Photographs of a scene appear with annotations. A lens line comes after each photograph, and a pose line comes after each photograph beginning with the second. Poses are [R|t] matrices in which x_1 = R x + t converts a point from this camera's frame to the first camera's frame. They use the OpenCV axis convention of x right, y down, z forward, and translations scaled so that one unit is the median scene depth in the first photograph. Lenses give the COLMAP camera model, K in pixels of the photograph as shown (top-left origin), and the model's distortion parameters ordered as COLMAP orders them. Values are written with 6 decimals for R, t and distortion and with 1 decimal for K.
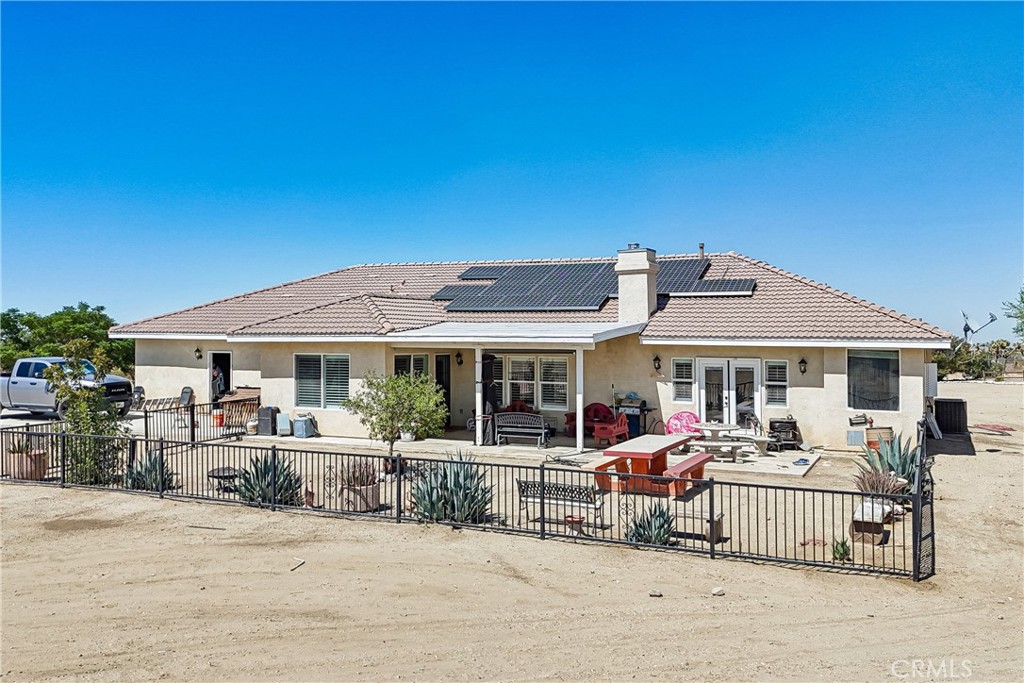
lens RADIAL K [[904.7, 0, 501.2], [0, 904.7, 339.2], [0, 0, 1]] dist [0.109081, -0.178110]
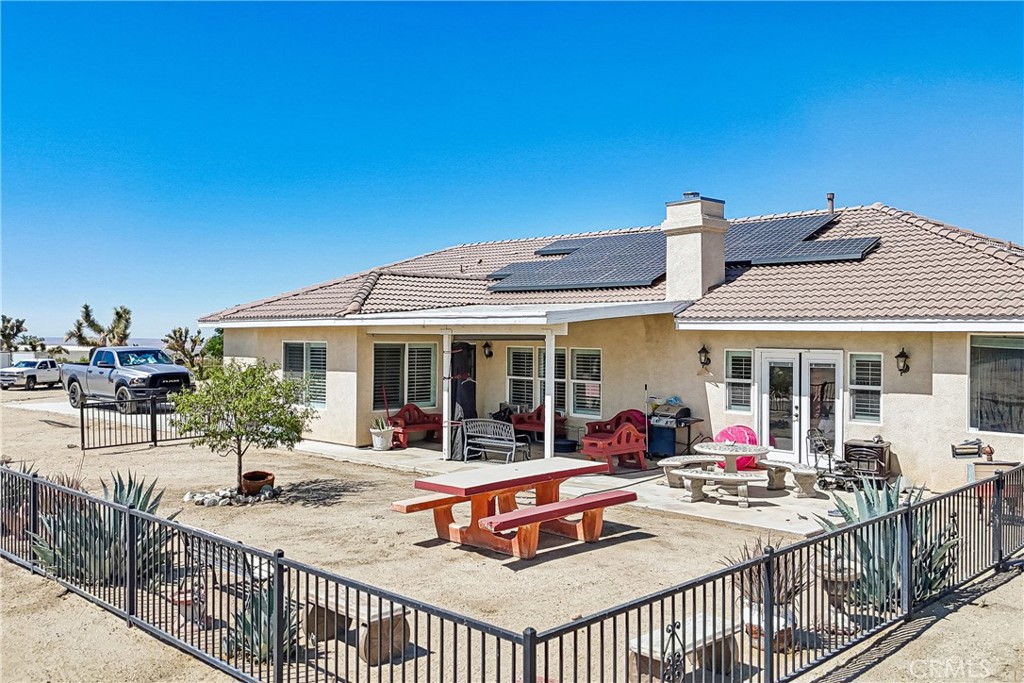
lens RADIAL K [[910.6, 0, 501.5], [0, 910.6, 352.9], [0, 0, 1]] dist [0.077049, -0.091246]
pose [[0.944149, 0.008380, -0.329411, 0.264245], [-0.003886, 0.999890, 0.014298, 0.014356], [0.329495, -0.012219, 0.944078, 0.275325]]
